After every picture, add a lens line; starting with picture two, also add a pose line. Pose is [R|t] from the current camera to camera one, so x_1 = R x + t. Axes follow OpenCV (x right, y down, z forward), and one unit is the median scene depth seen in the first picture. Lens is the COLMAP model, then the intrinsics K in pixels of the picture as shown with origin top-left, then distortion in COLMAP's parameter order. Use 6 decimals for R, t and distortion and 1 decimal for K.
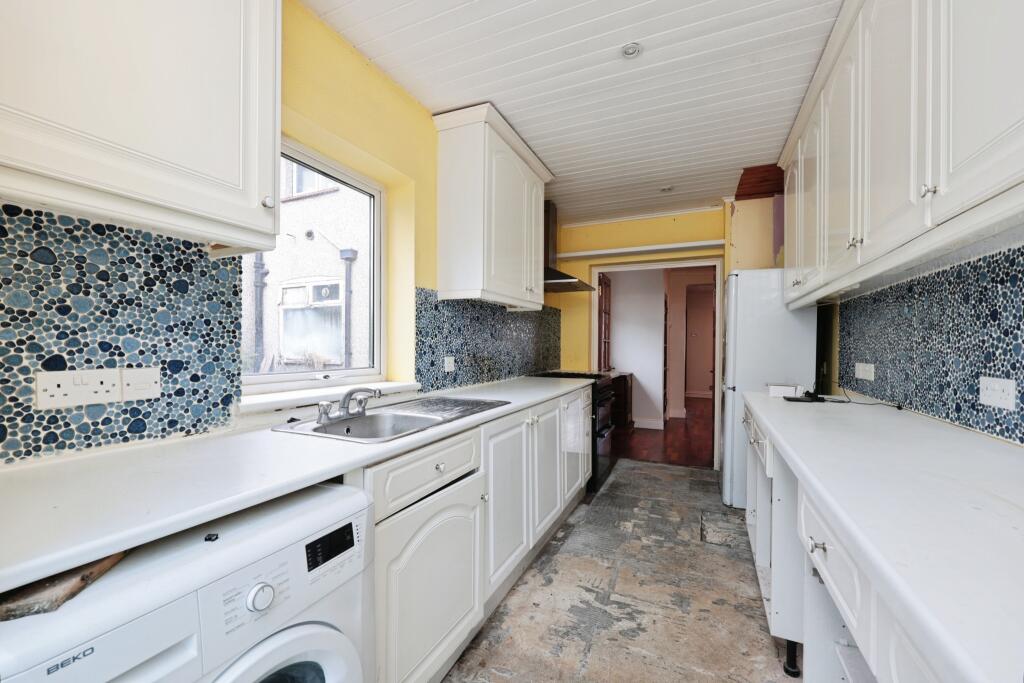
lens RADIAL K [[419.0, 0, 515.3], [0, 419.0, 343.5], [0, 0, 1]] dist [-0.001864, -0.000123]
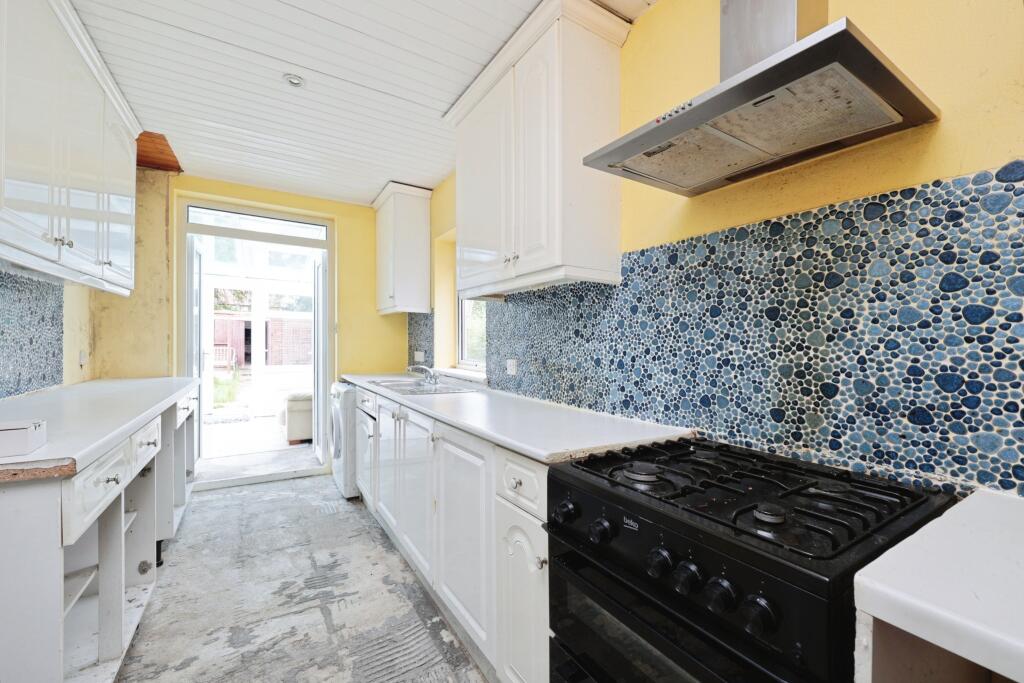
lens RADIAL K [[419.0, 0, 515.3], [0, 419.0, 343.5], [0, 0, 1]] dist [-0.001864, -0.000123]
pose [[-0.566264, -0.004748, -0.824210, 0.659141], [-0.006164, 0.999980, -0.001526, -0.003224], [0.824201, 0.004217, -0.566282, 1.631055]]
